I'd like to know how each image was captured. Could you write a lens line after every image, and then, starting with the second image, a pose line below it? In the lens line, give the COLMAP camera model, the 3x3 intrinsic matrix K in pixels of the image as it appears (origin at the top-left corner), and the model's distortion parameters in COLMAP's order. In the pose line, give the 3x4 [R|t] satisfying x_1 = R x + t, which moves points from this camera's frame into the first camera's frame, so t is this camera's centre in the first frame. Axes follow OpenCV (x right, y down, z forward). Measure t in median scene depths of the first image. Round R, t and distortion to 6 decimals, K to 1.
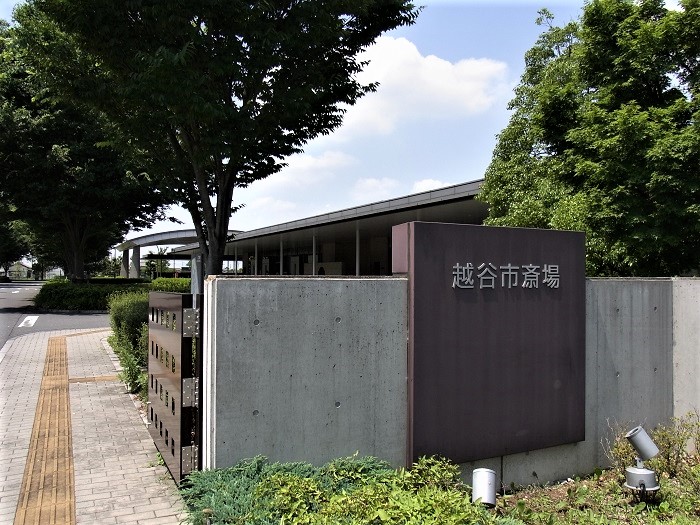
lens RADIAL K [[565.9, 0, 347.2], [0, 565.9, 267.3], [0, 0, 1]] dist [0.007032, 0.007391]
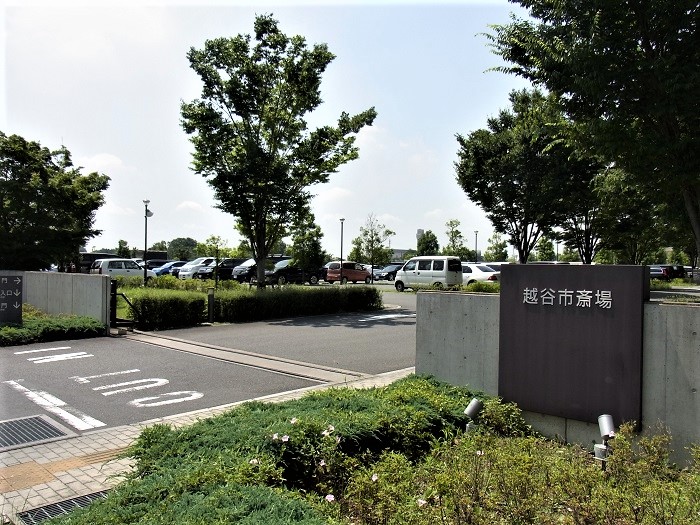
lens RADIAL K [[565.9, 0, 349.8], [0, 565.9, 263.9], [0, 0, 1]] dist [0.007032, 0.007391]
pose [[0.310348, -0.007941, -0.950590, 0.516163], [0.005882, 0.999962, -0.006433, -0.022605], [0.950605, -0.003595, 0.310383, 0.000486]]
